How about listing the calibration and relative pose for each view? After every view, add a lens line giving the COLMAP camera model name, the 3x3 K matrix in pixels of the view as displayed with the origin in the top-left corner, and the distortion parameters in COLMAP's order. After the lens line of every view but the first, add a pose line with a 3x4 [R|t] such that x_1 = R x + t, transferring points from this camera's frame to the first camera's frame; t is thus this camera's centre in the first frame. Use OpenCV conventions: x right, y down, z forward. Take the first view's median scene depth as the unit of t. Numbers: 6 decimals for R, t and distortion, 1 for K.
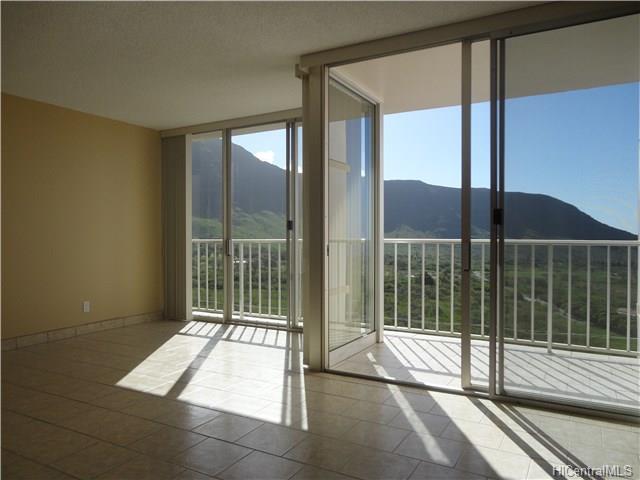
lens RADIAL K [[467.6, 0, 321.4], [0, 467.6, 239.7], [0, 0, 1]] dist [0.003934, 0.009915]
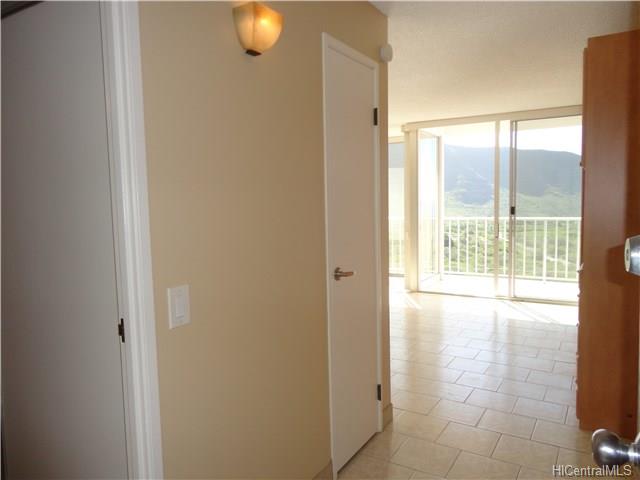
lens RADIAL K [[467.6, 0, 322.7], [0, 467.6, 240.2], [0, 0, 1]] dist [0.003934, 0.009915]
pose [[0.999061, -0.017070, -0.039823, -0.227243], [0.020133, 0.996762, 0.077845, -0.059141], [0.038365, -0.078574, 0.996170, -0.656289]]
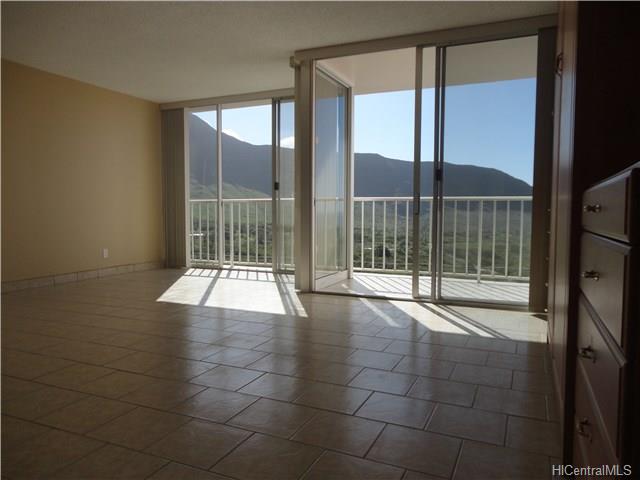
lens RADIAL K [[467.6, 0, 319.1], [0, 467.6, 238.0], [0, 0, 1]] dist [0.003934, 0.009915]
pose [[0.996384, -0.002447, 0.084930, -0.065659], [-0.002119, 0.998559, 0.053632, 0.041482], [-0.084939, -0.053618, 0.994942, -0.241312]]
